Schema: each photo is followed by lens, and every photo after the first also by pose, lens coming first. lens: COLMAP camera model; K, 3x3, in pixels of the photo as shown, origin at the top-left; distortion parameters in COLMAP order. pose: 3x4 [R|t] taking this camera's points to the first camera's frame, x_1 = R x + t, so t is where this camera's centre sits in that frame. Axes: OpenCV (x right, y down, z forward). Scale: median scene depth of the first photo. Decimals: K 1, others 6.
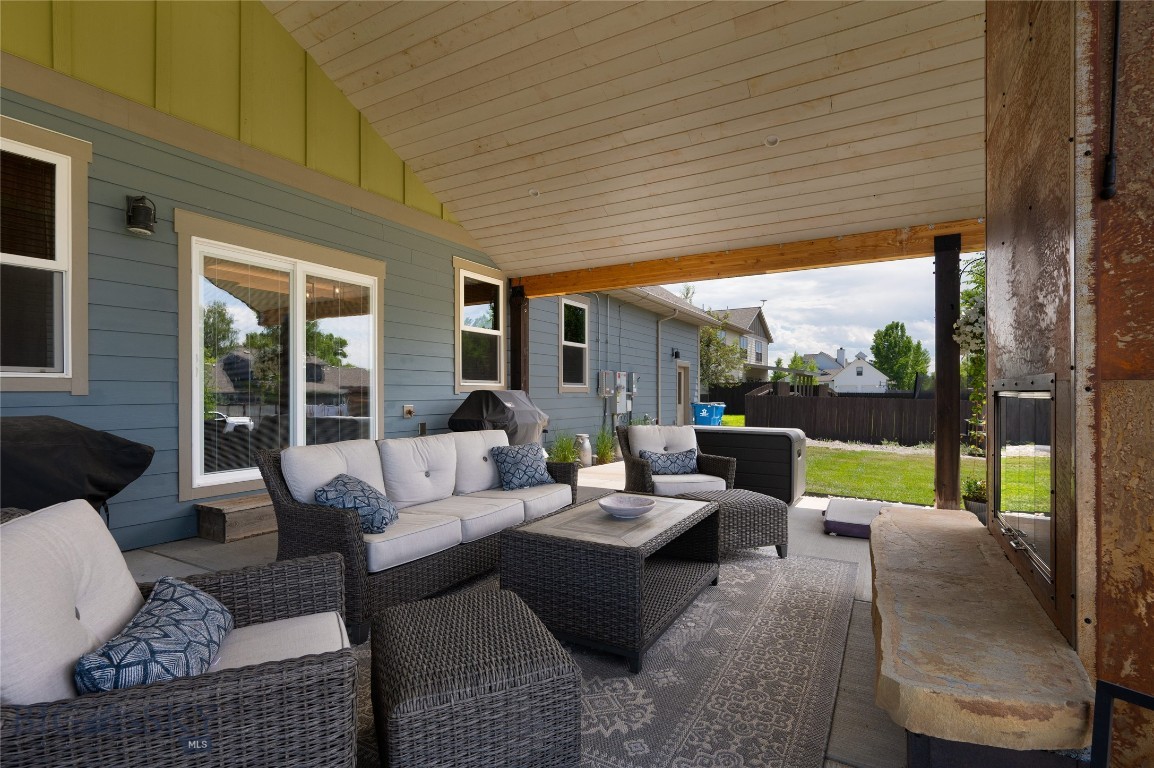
lens RADIAL K [[540.3, 0, 577.0], [0, 540.3, 384.0], [0, 0, 1]] dist [-0.001431, -0.000189]
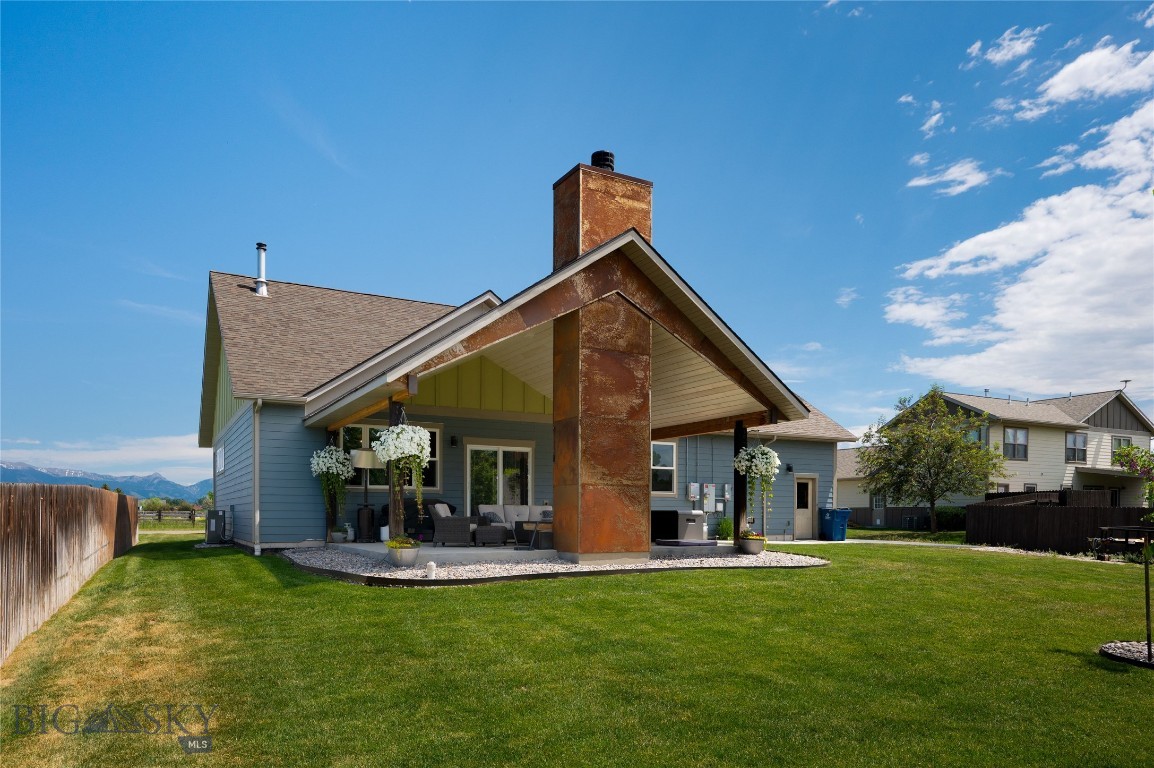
lens RADIAL K [[724.3, 0, 577.0], [0, 724.3, 384.0], [0, 0, 1]] dist [-0.000059, -0.000010]
pose [[0.874345, -0.097680, -0.475373, 0.860549], [0.015453, 0.984641, -0.173903, 0.056461], [0.485059, 0.144706, 0.862426, -1.084089]]
